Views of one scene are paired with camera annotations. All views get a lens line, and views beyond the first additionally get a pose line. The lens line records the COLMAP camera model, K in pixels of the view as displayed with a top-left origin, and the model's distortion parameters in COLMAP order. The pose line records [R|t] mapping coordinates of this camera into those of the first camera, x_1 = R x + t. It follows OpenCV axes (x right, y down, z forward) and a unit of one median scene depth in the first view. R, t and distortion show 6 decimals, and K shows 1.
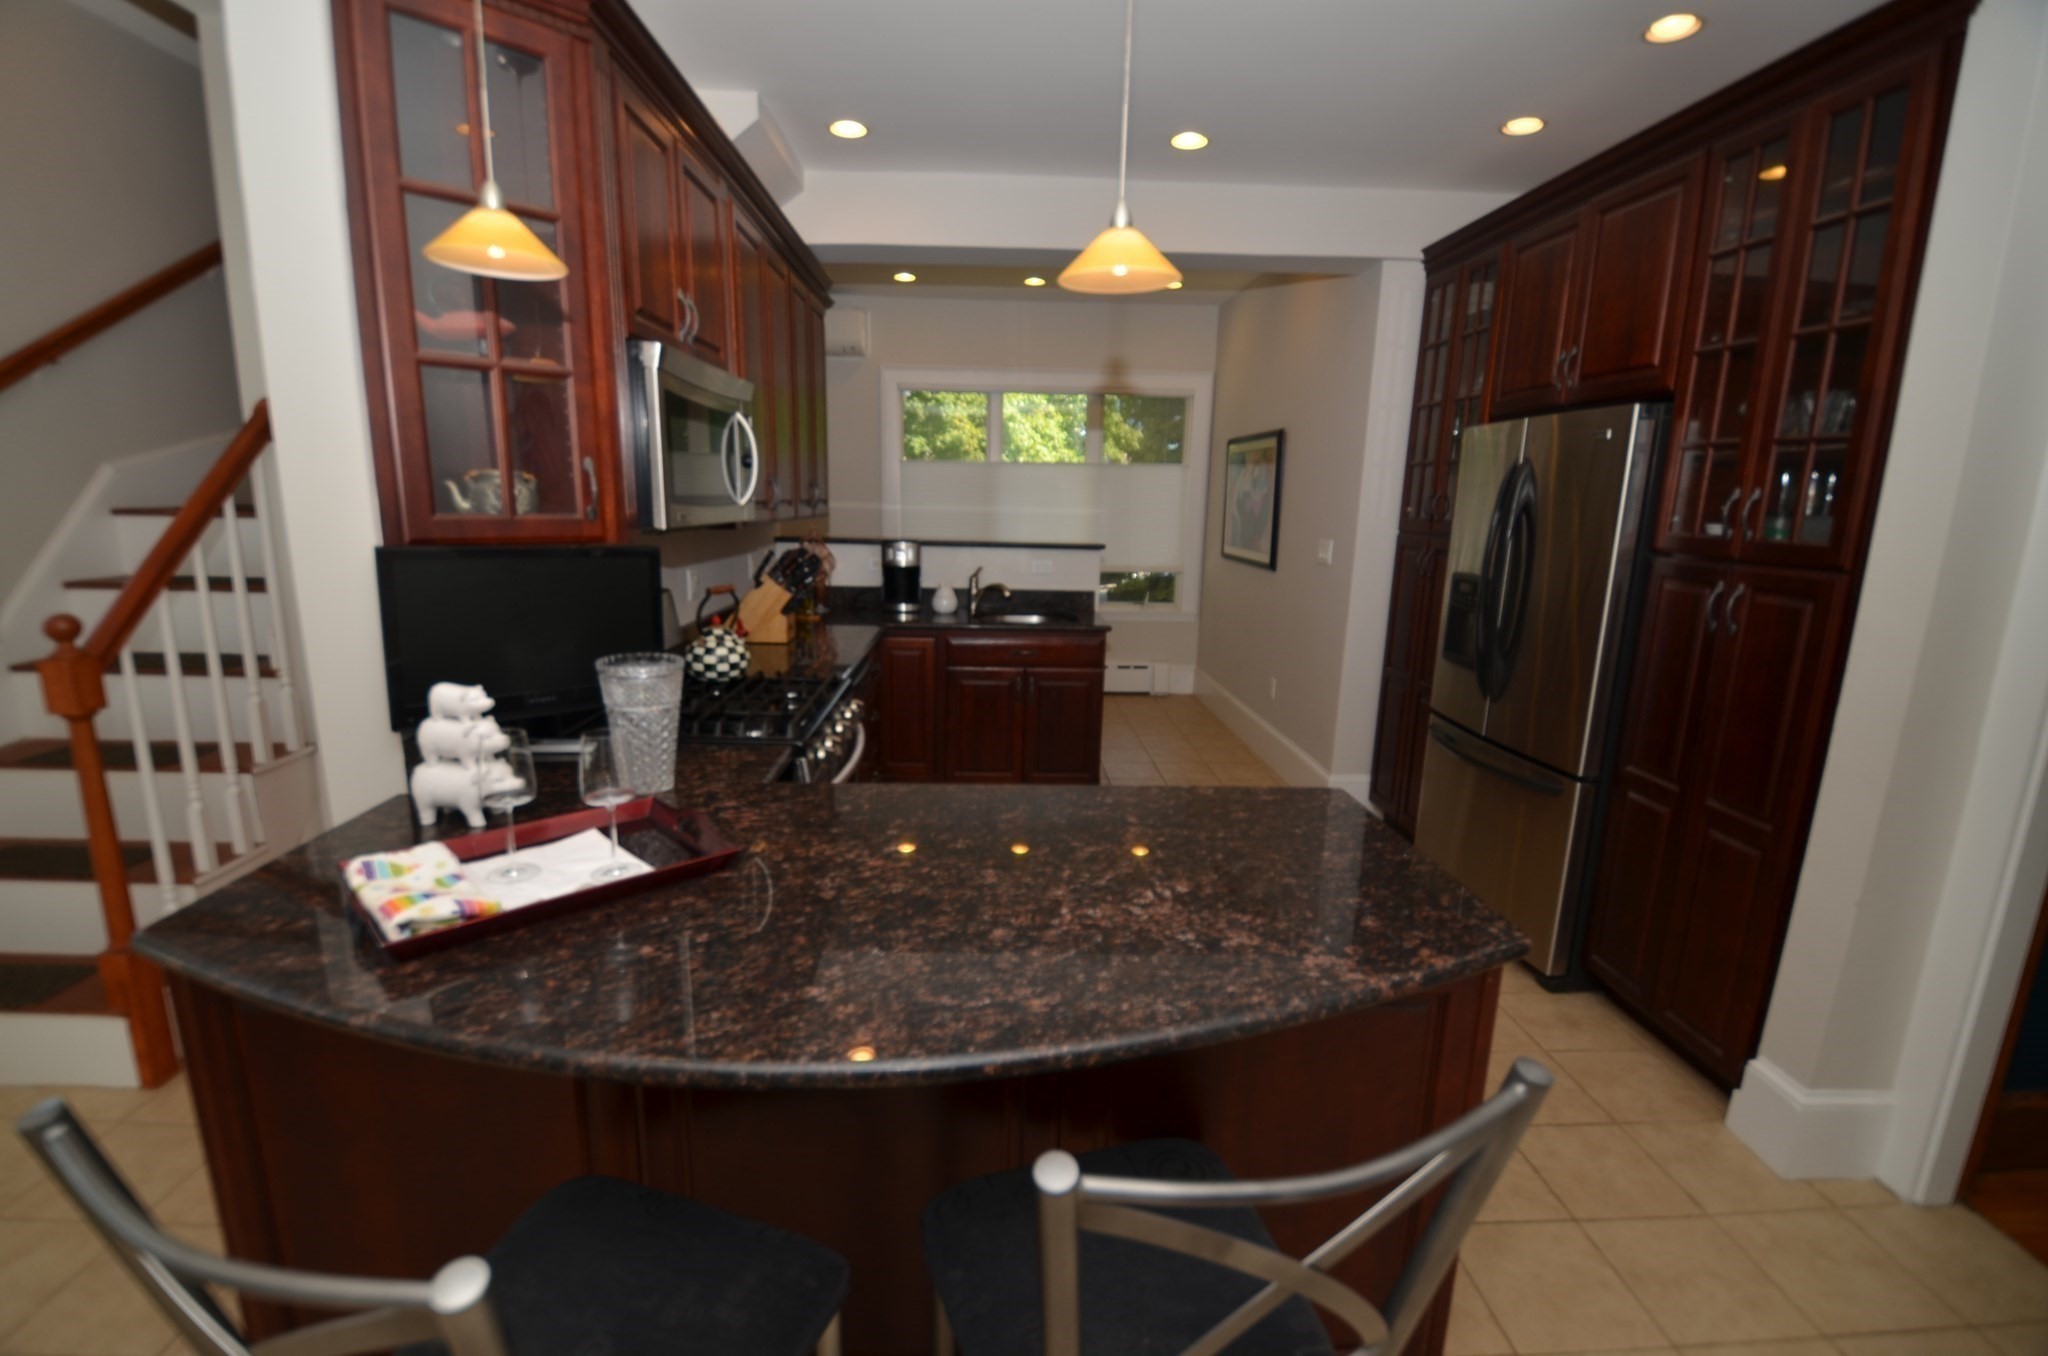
lens RADIAL K [[900.2, 0, 1019.6], [0, 900.2, 689.5], [0, 0, 1]] dist [0.021506, -0.025889]
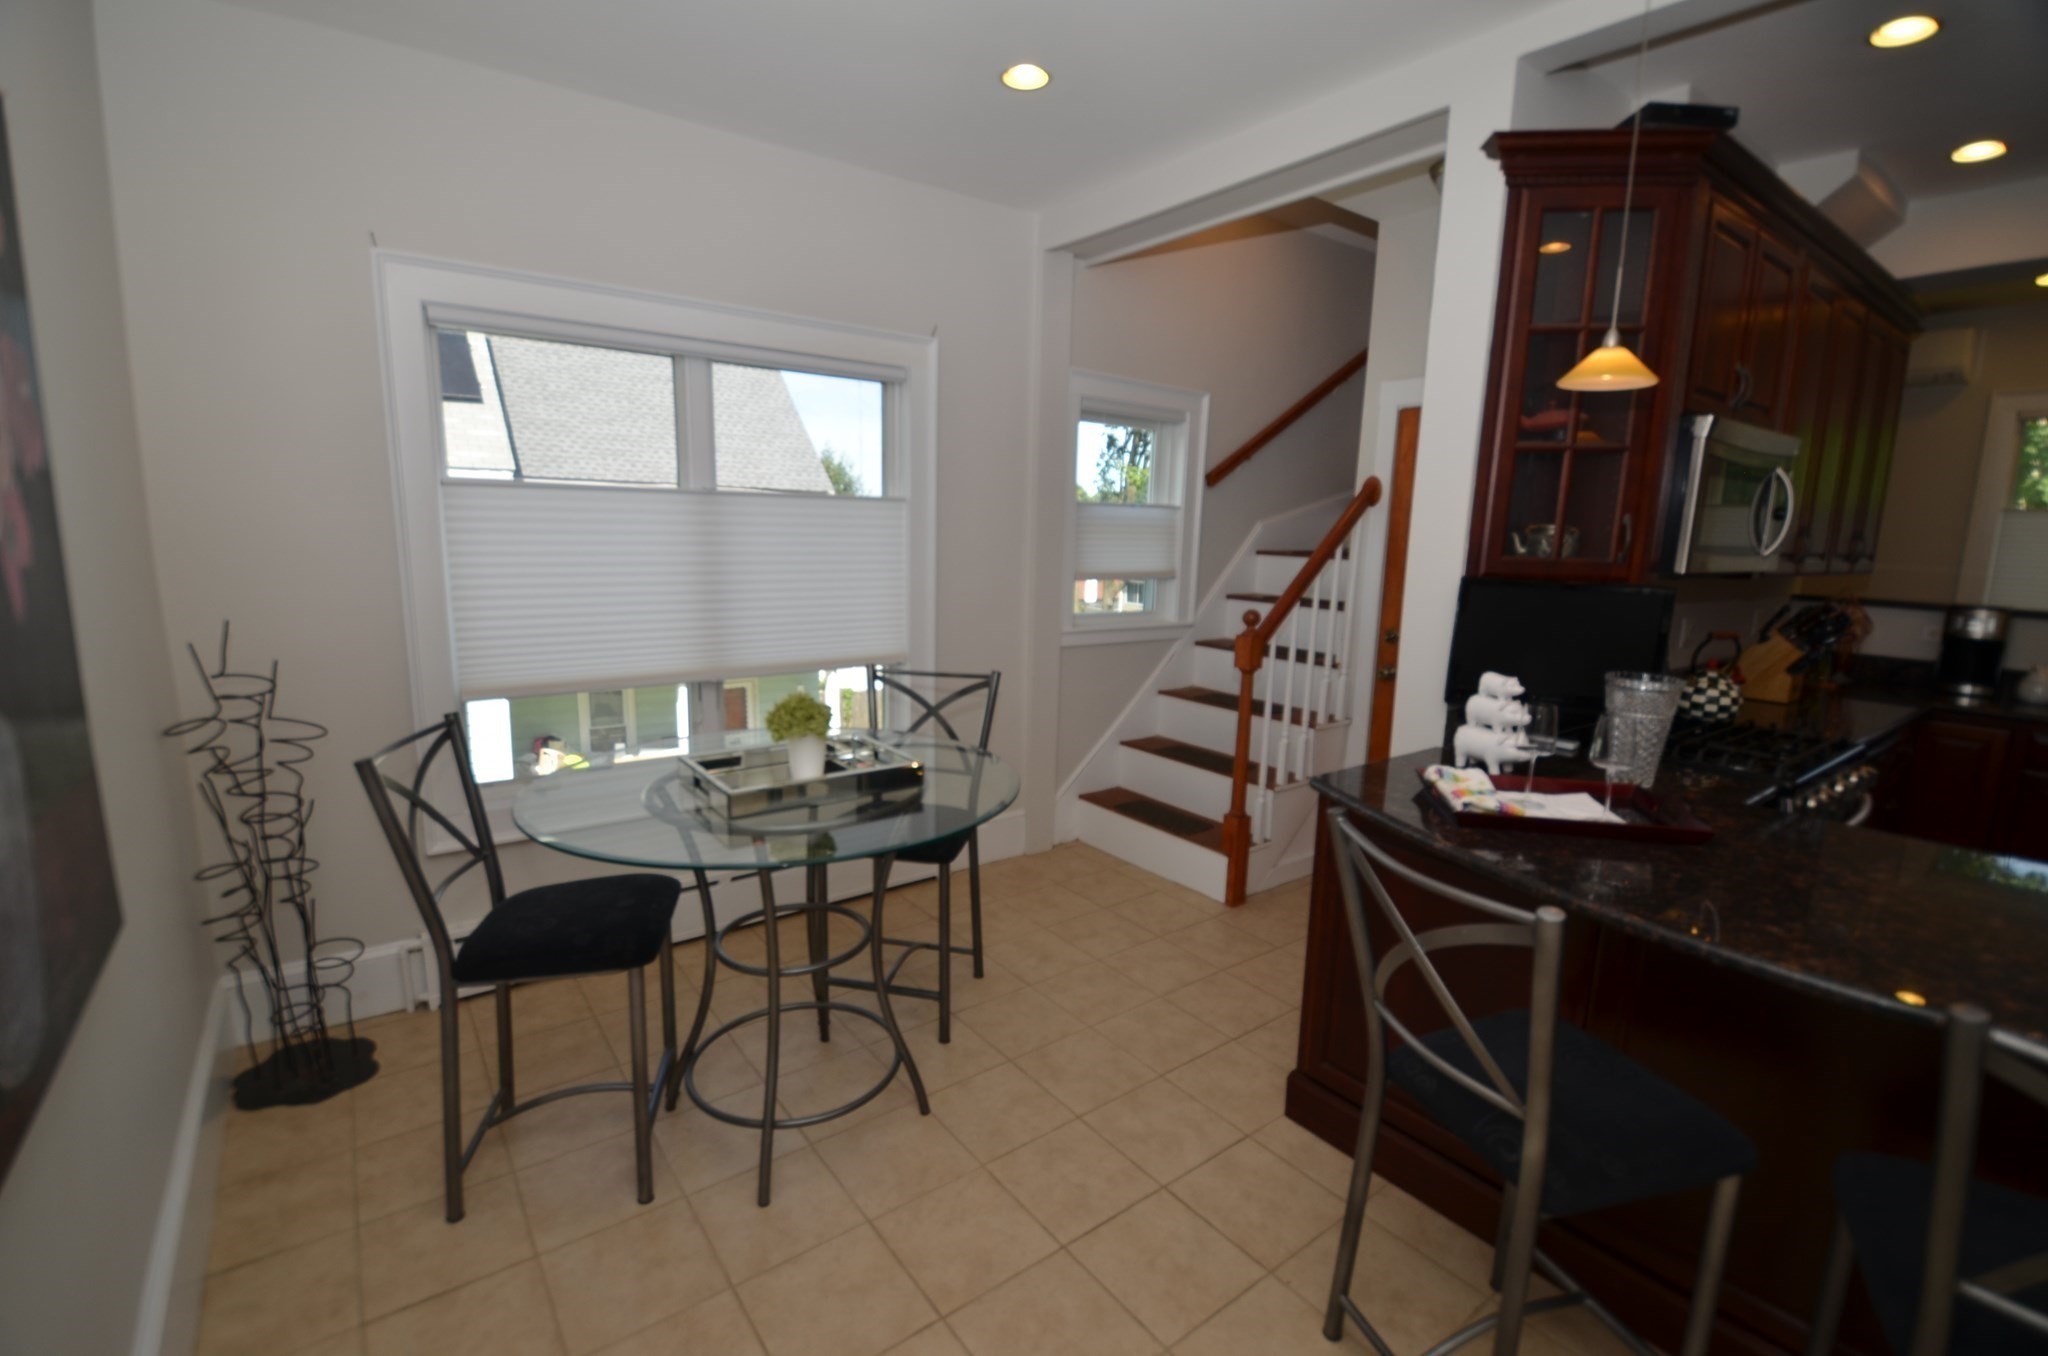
lens RADIAL K [[900.2, 0, 1019.6], [0, 900.2, 689.5], [0, 0, 1]] dist [0.021506, -0.025889]
pose [[0.570684, 0.134955, -0.810004, 0.059880], [-0.182700, 0.982546, 0.034981, 0.063320], [0.800587, 0.128024, 0.585380, -0.258117]]
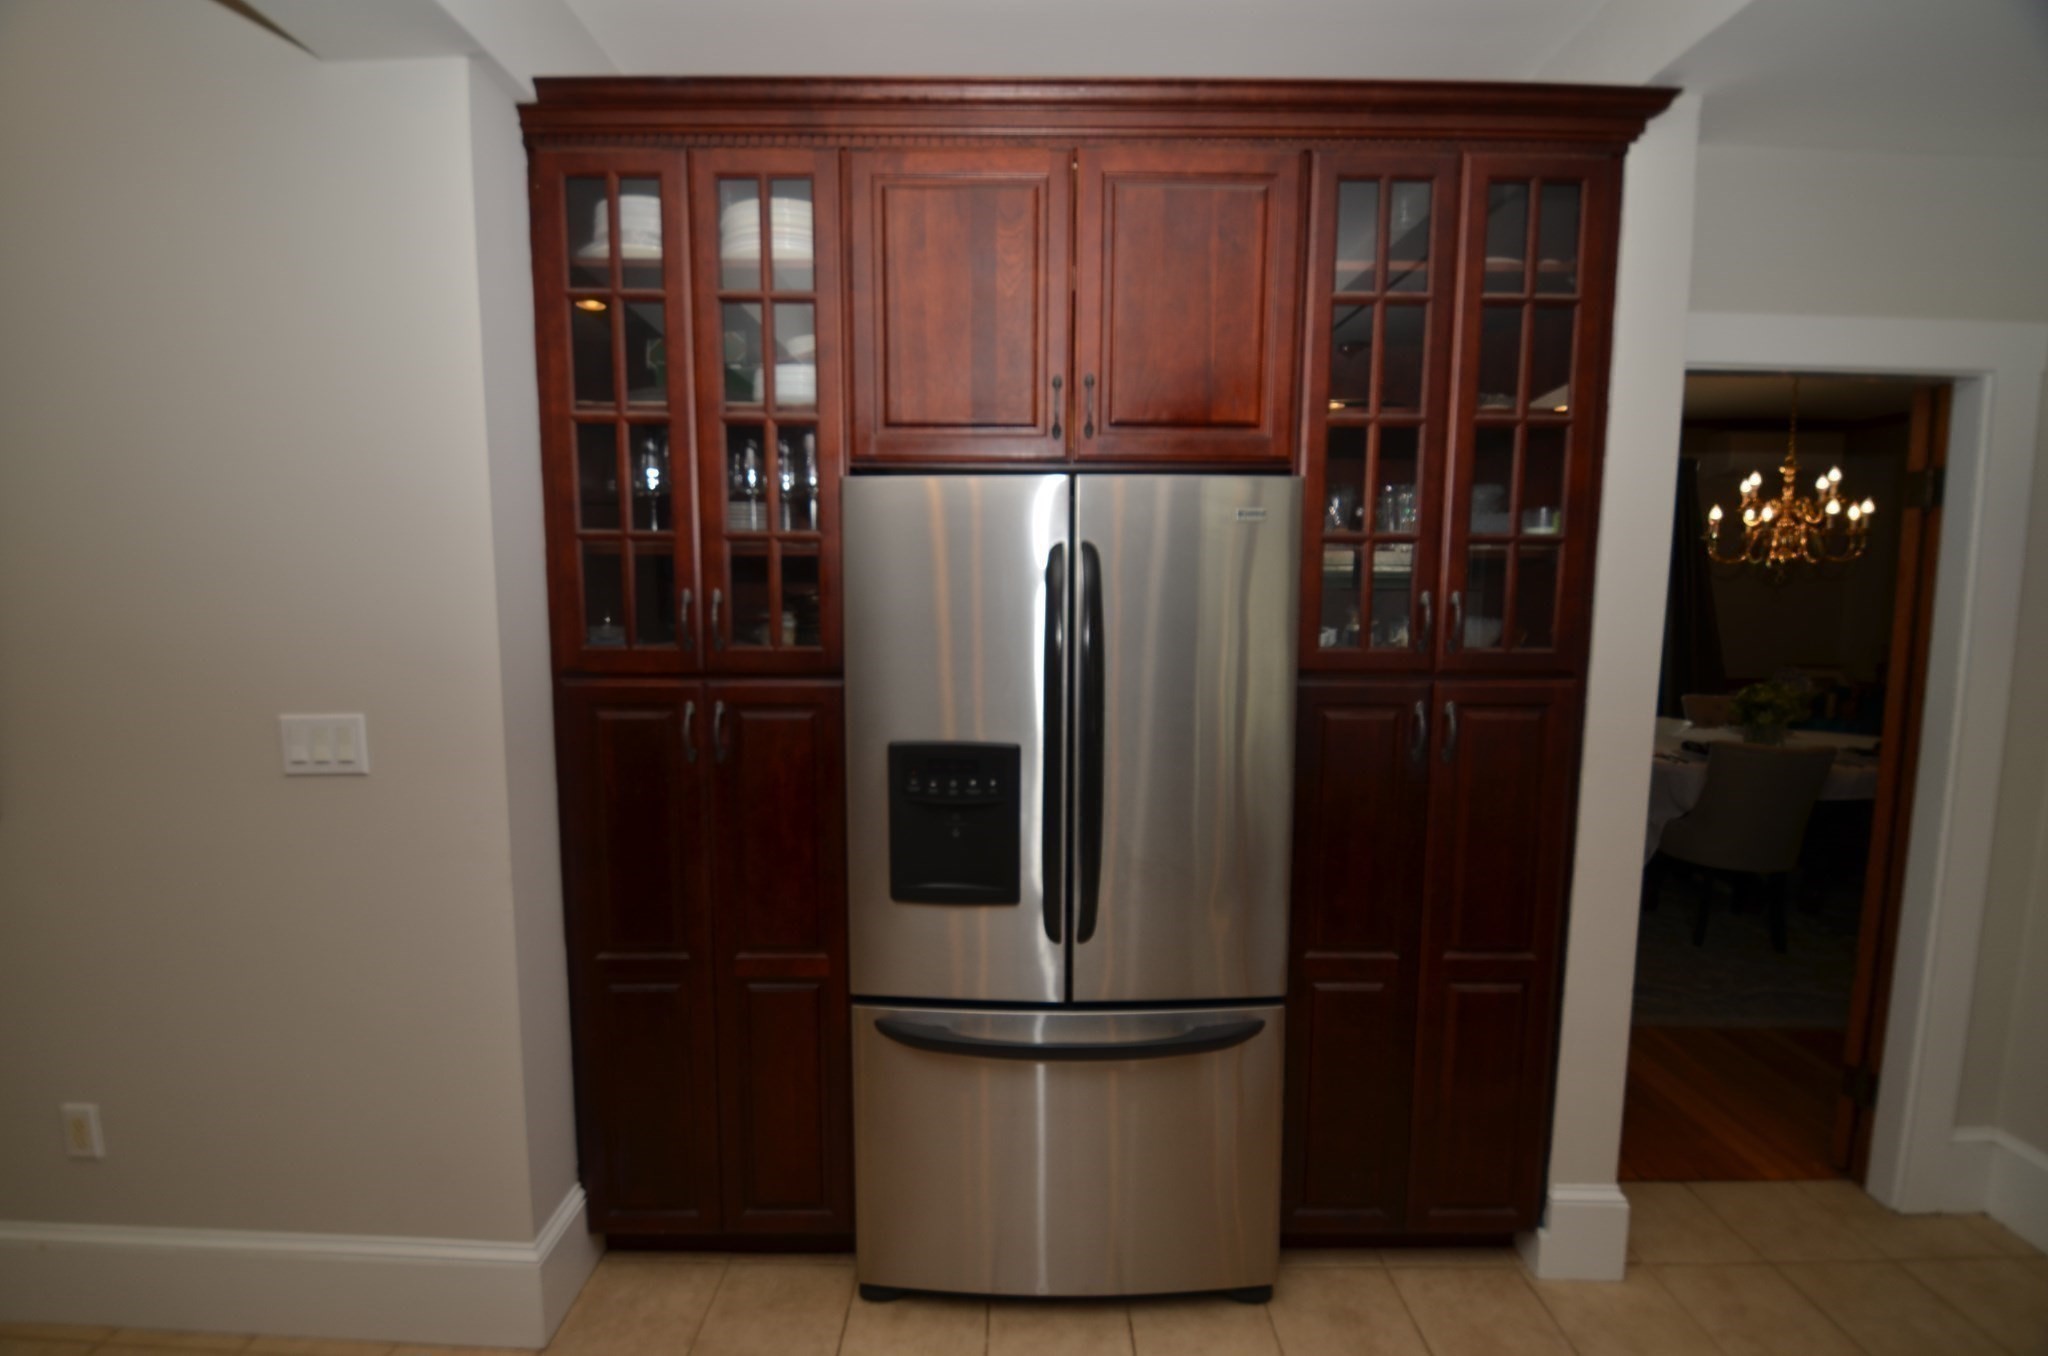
lens RADIAL K [[900.2, 0, 1019.6], [0, 900.2, 689.5], [0, 0, 1]] dist [0.021506, -0.025889]
pose [[0.048288, -0.127528, 0.990659, -0.055029], [0.208988, 0.971153, 0.114830, -0.261273], [-0.976725, 0.201491, 0.073547, 1.117942]]
